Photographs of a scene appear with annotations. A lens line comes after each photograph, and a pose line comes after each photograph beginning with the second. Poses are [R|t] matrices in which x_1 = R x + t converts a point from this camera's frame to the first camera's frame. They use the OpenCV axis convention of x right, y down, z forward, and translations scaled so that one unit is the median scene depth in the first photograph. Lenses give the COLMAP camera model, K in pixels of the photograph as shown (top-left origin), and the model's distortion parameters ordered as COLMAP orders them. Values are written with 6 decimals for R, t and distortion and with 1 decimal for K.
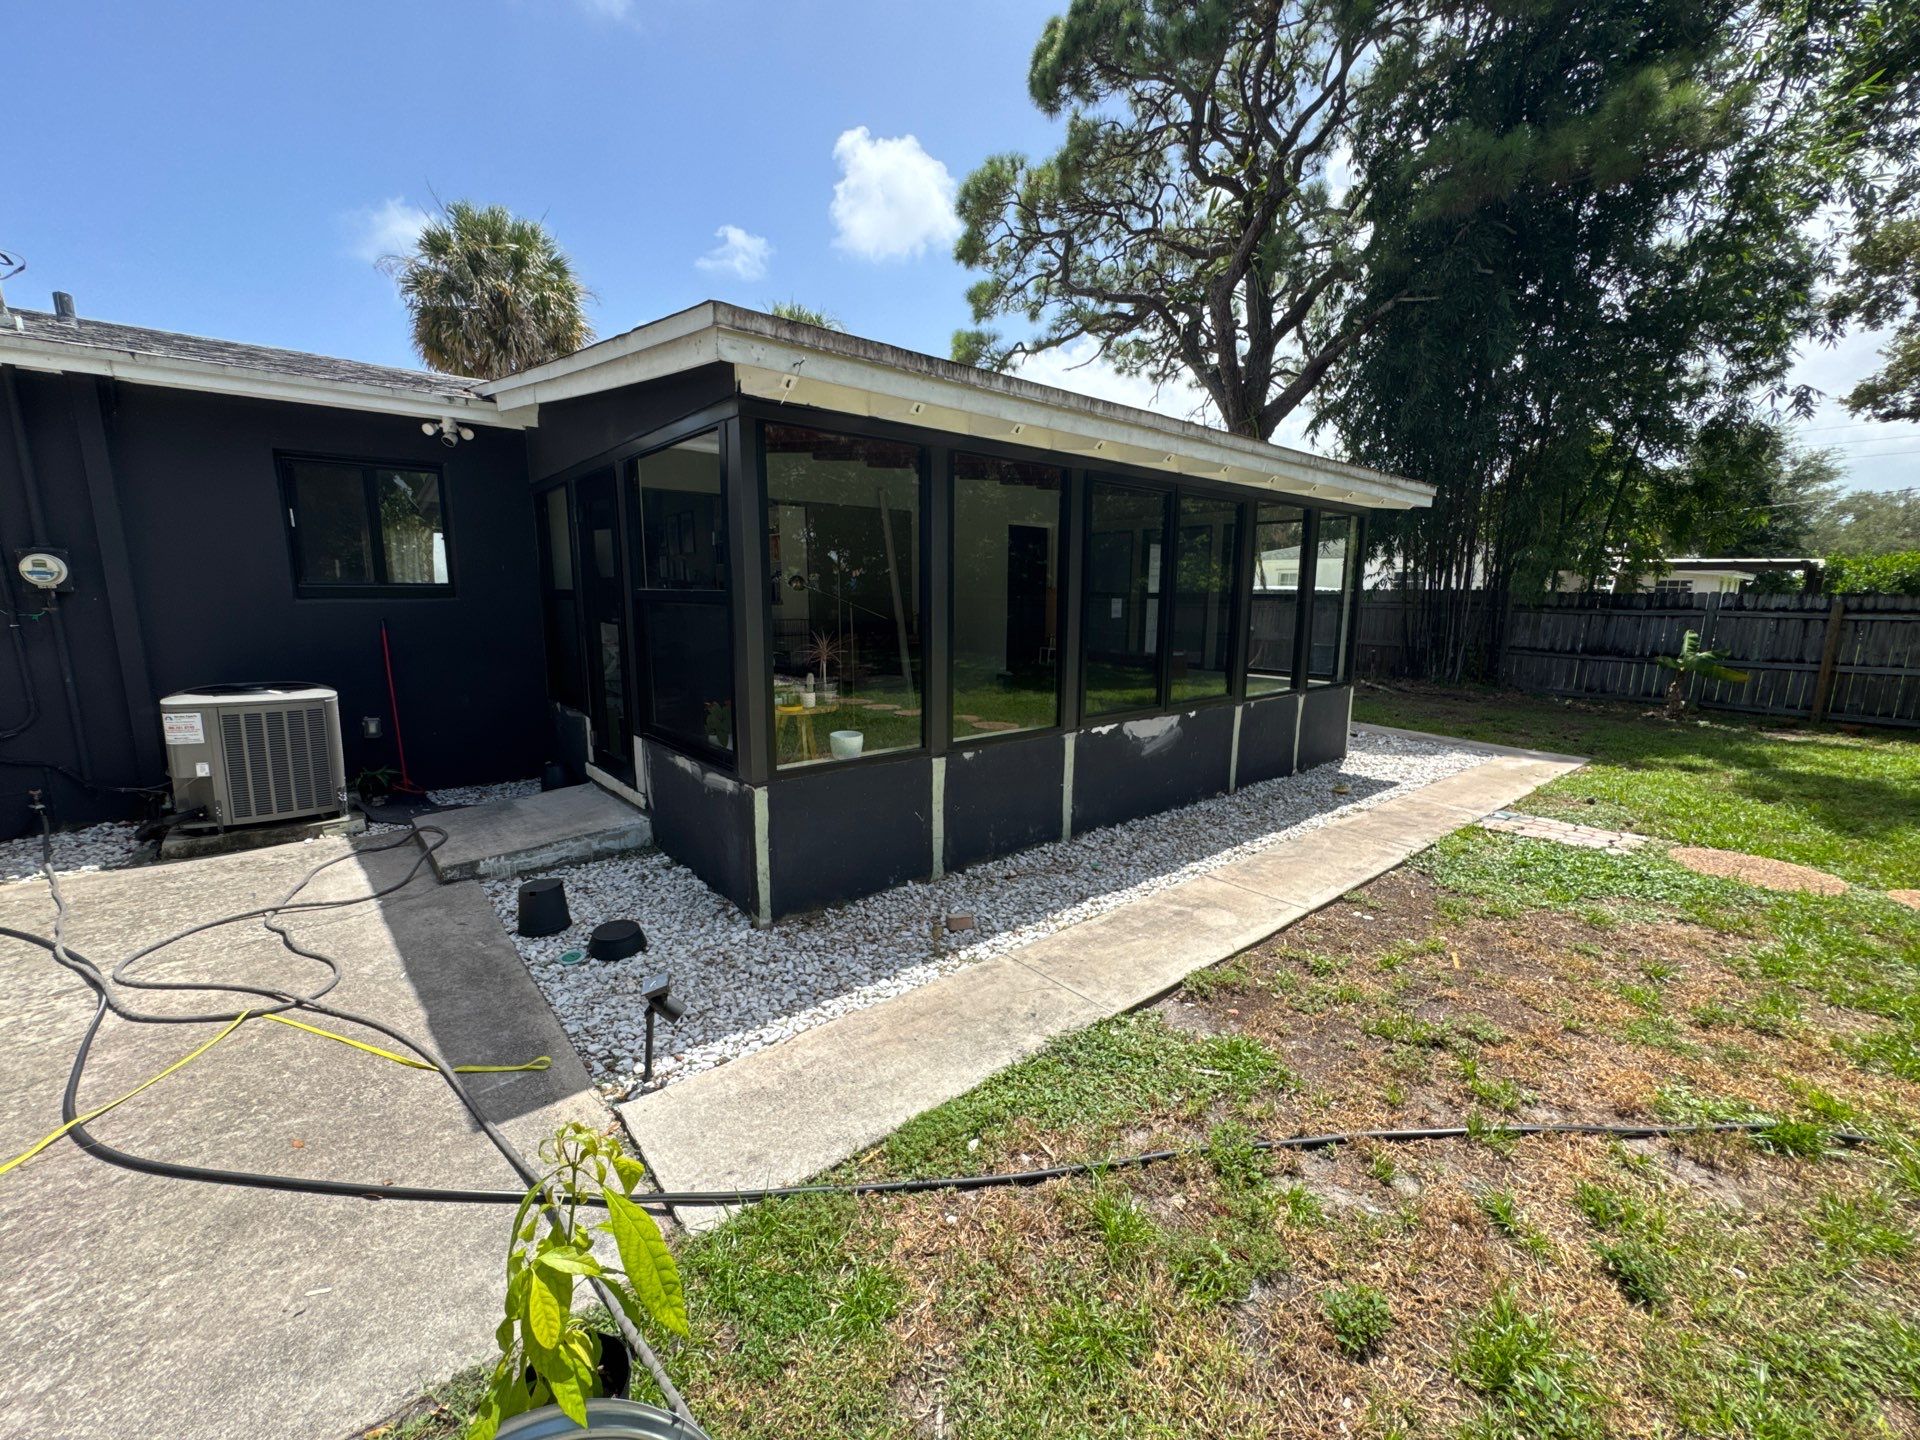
lens RADIAL K [[781.6, 0, 960.0], [0, 781.6, 720.0], [0, 0, 1]] dist [-0.000452, -0.000018]
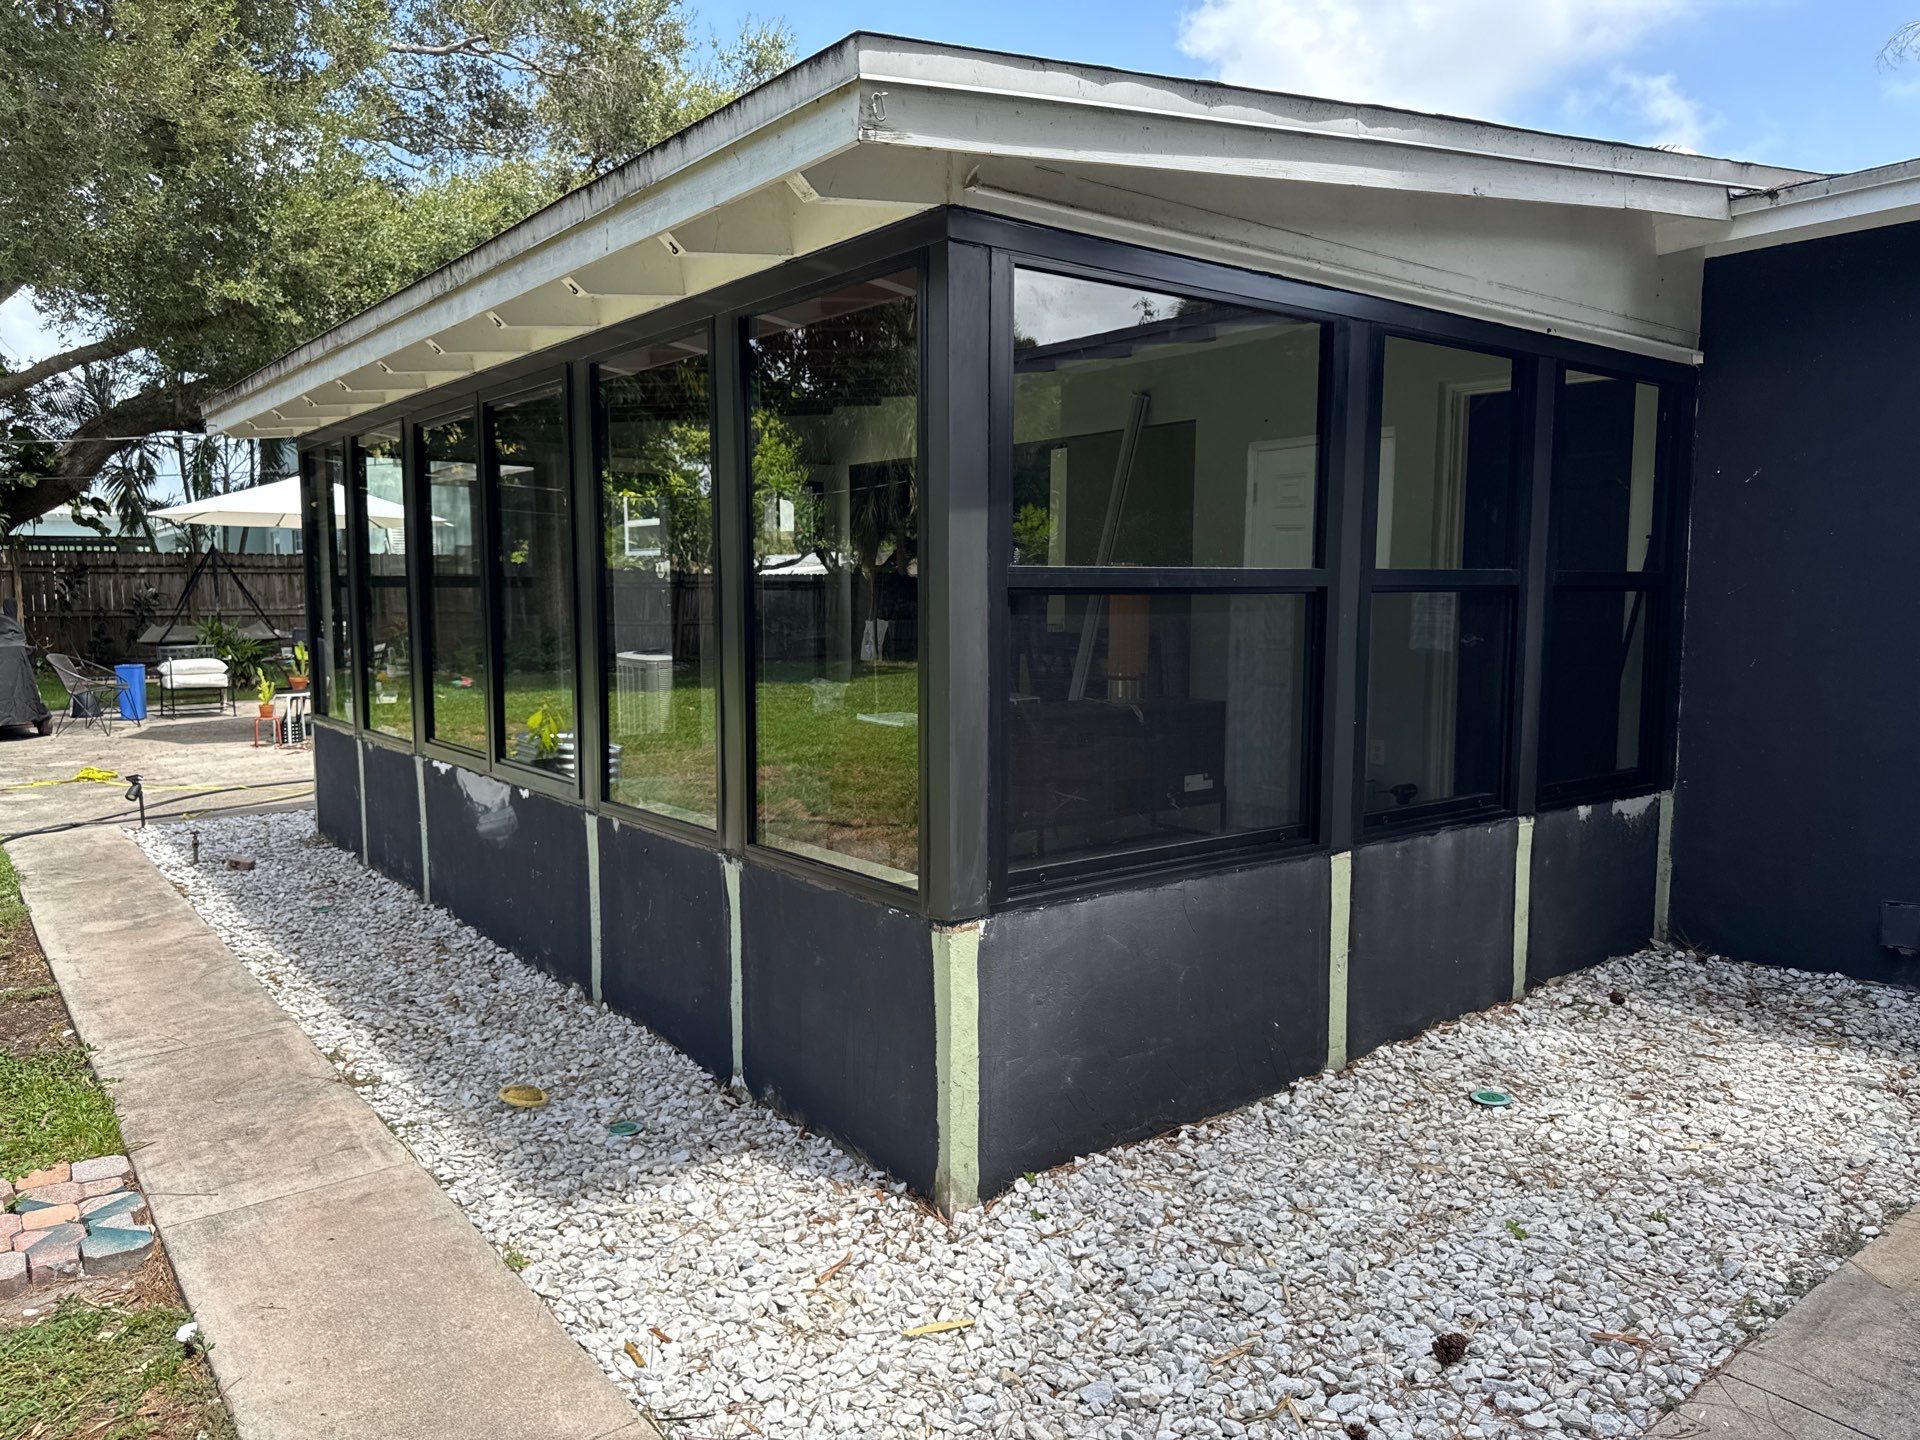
lens RADIAL K [[1329.2, 0, 960.0], [0, 1329.2, 720.0], [0, 0, 1]] dist [-0.003268, -0.001770]
pose [[-0.038516, 0.095785, -0.994657, 1.308955], [-0.160760, 0.981835, 0.100776, -0.218669], [0.986242, 0.163783, -0.022418, 1.430873]]
